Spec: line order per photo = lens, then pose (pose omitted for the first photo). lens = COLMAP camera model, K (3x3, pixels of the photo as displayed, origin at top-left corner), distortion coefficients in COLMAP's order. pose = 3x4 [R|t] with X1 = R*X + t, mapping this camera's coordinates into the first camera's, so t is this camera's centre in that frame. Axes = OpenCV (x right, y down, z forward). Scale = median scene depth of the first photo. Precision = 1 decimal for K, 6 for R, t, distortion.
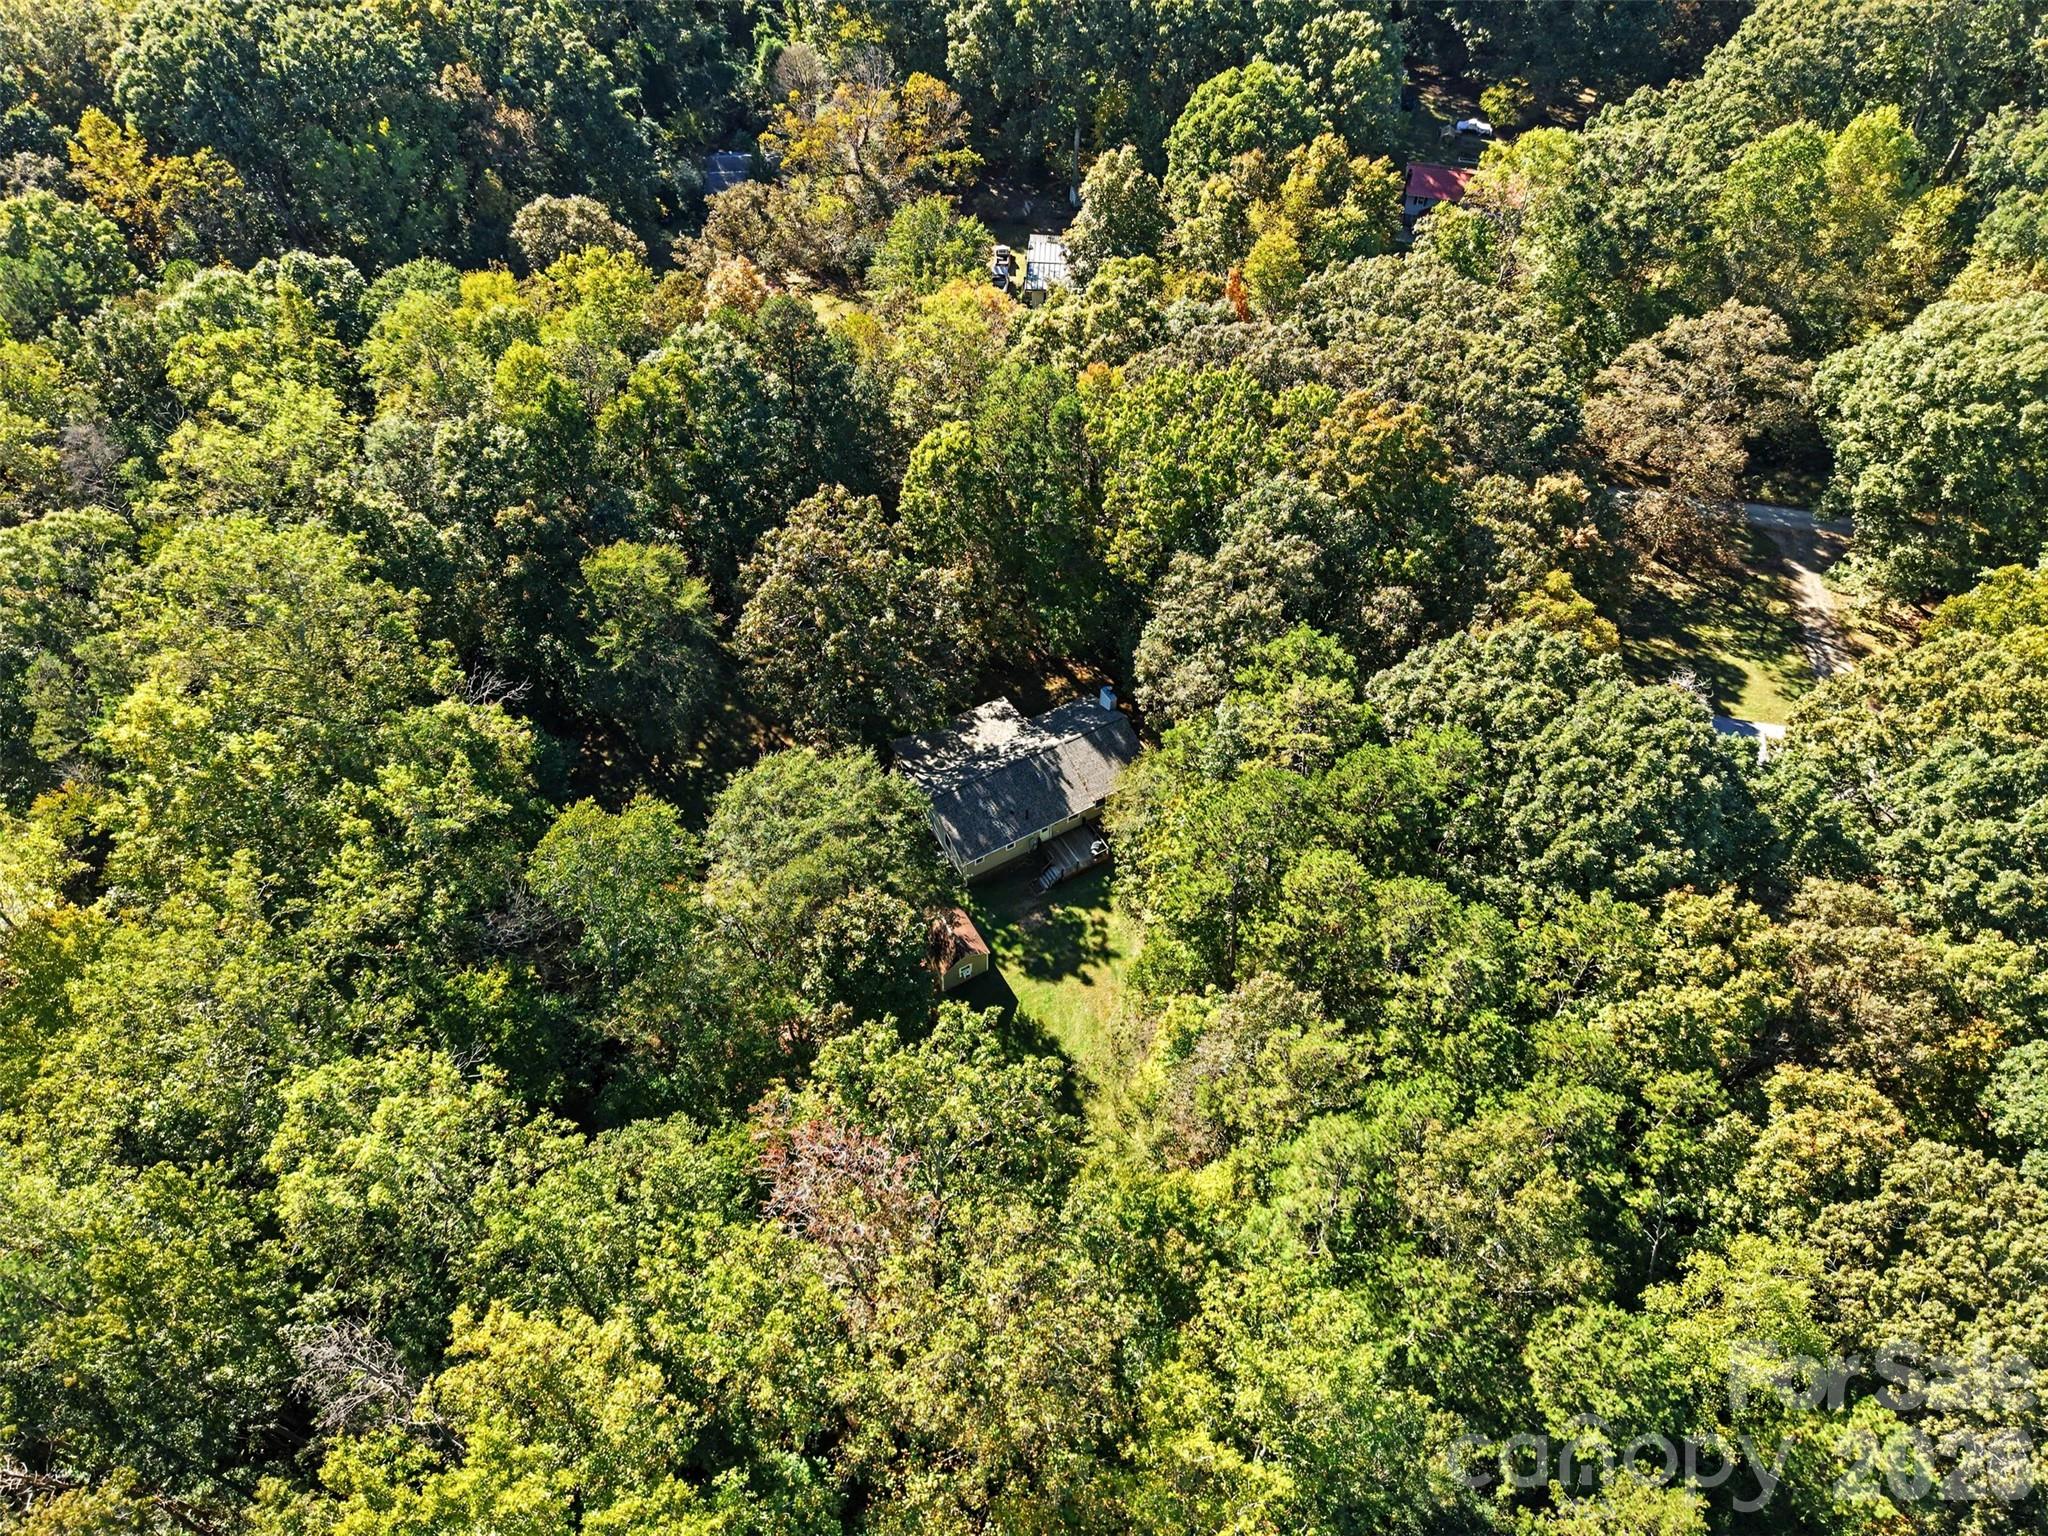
lens RADIAL K [[1380.7, 0, 1038.5], [0, 1380.7, 783.2], [0, 0, 1]] dist [0.035537, -0.033671]
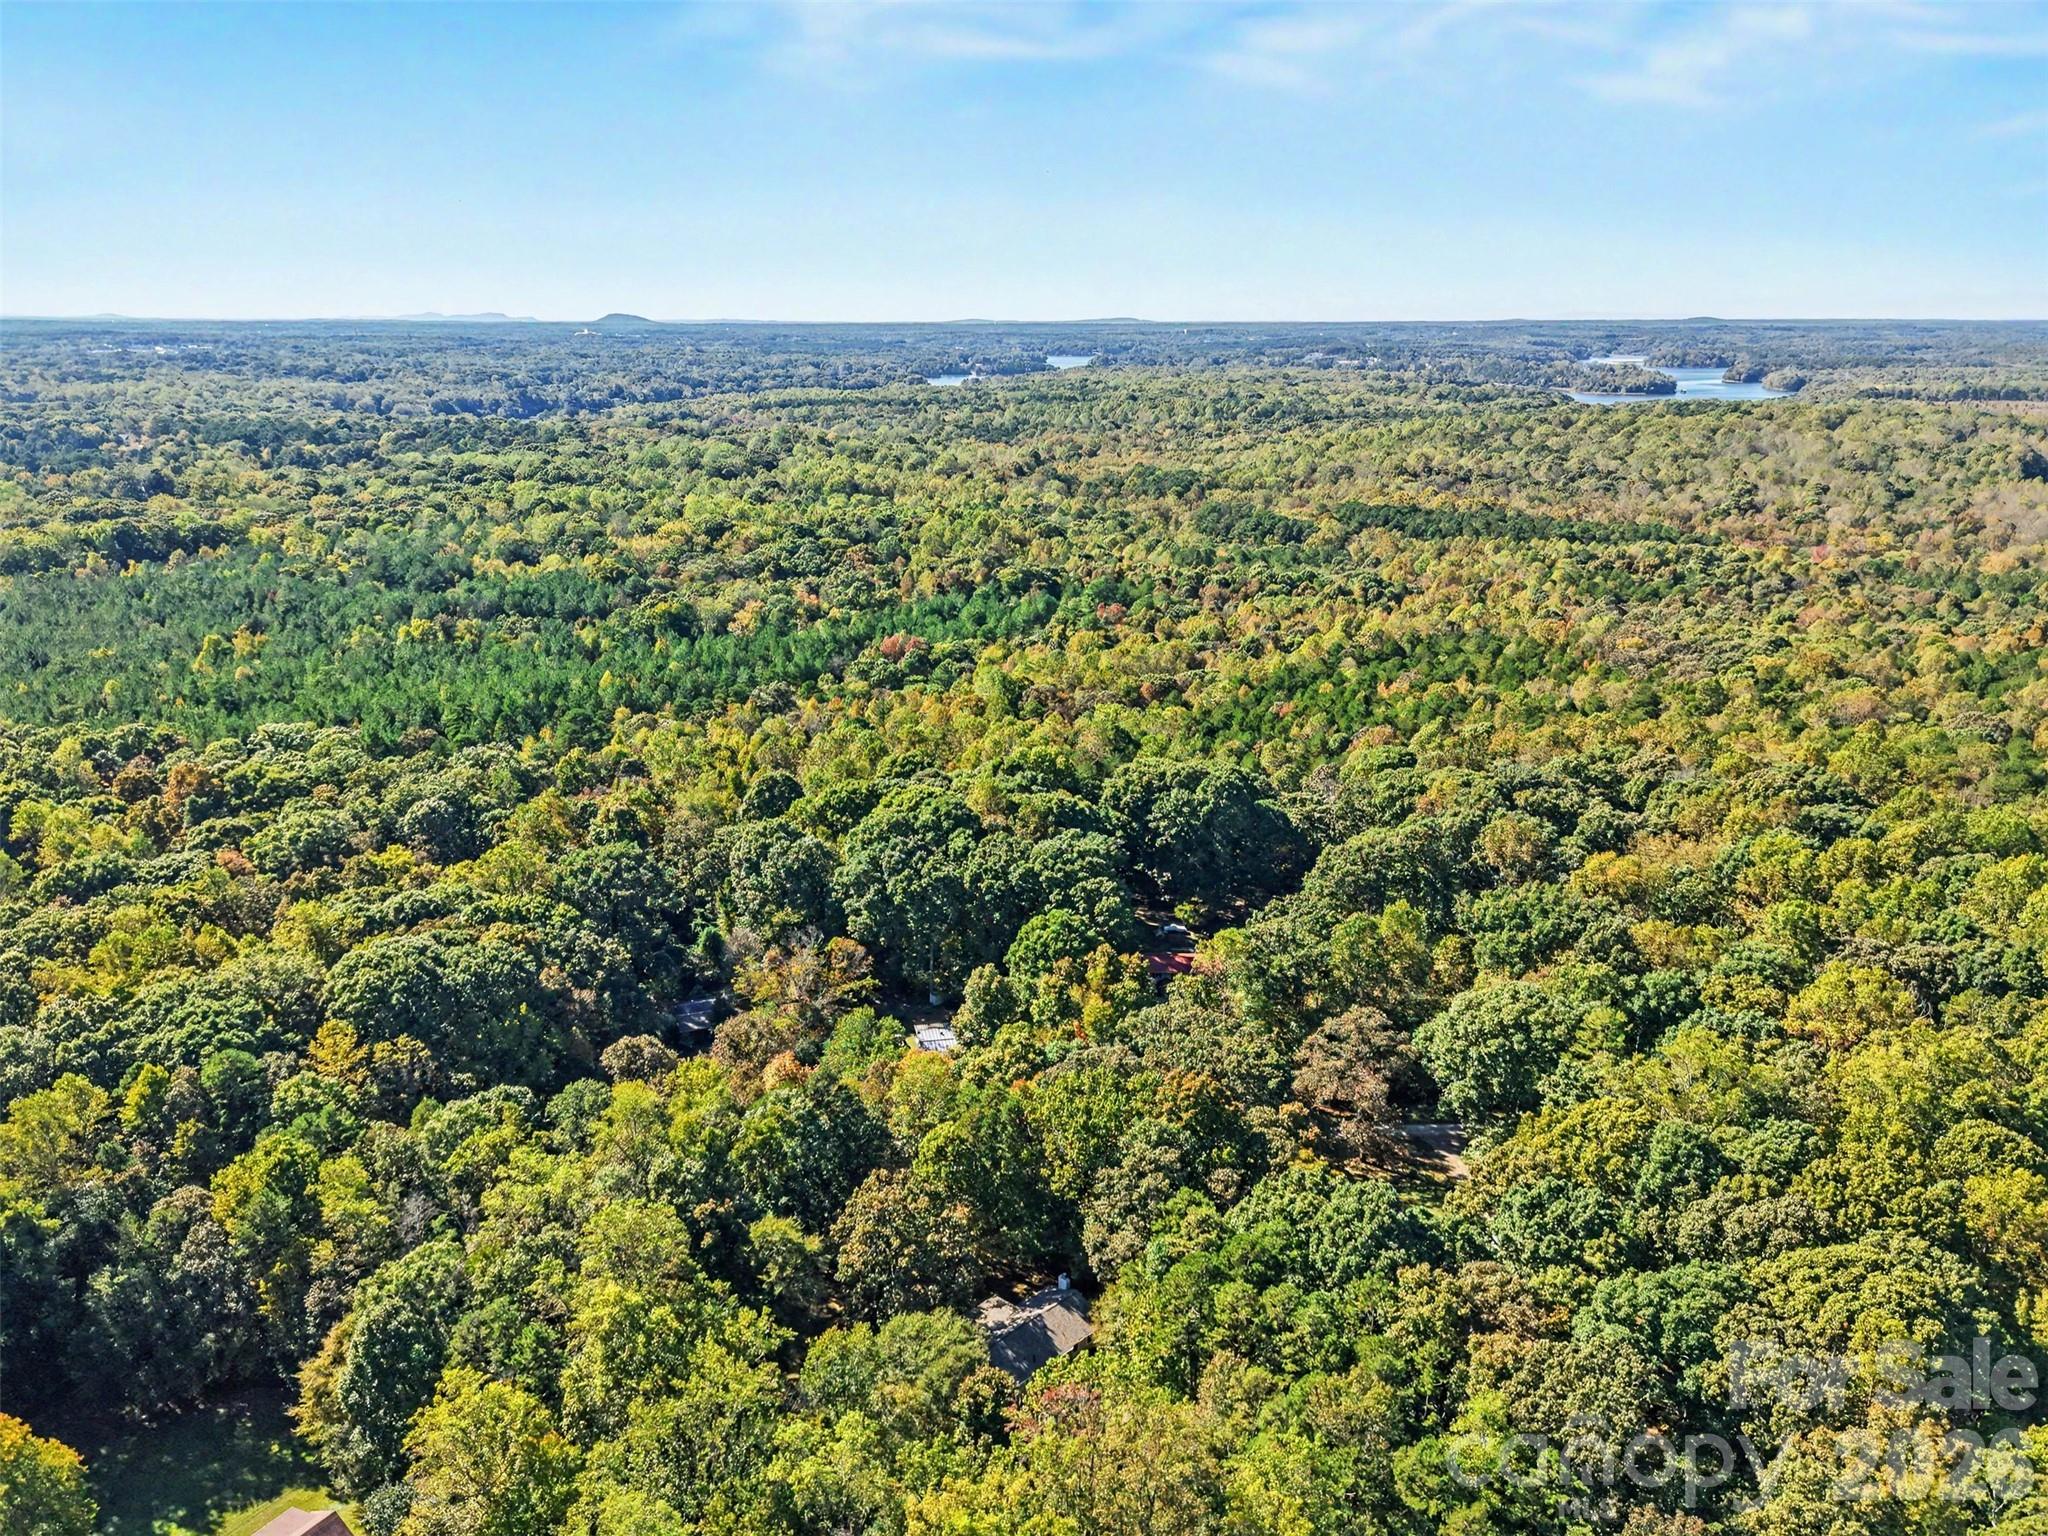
lens RADIAL K [[1380.7, 0, 1004.6], [0, 1380.7, 761.3], [0, 0, 1]] dist [0.035537, -0.033671]
pose [[0.978183, -0.085380, 0.189391, -0.251797], [0.174524, 0.832254, -0.526208, 0.252503], [-0.112694, 0.547781, 0.828997, -0.600744]]
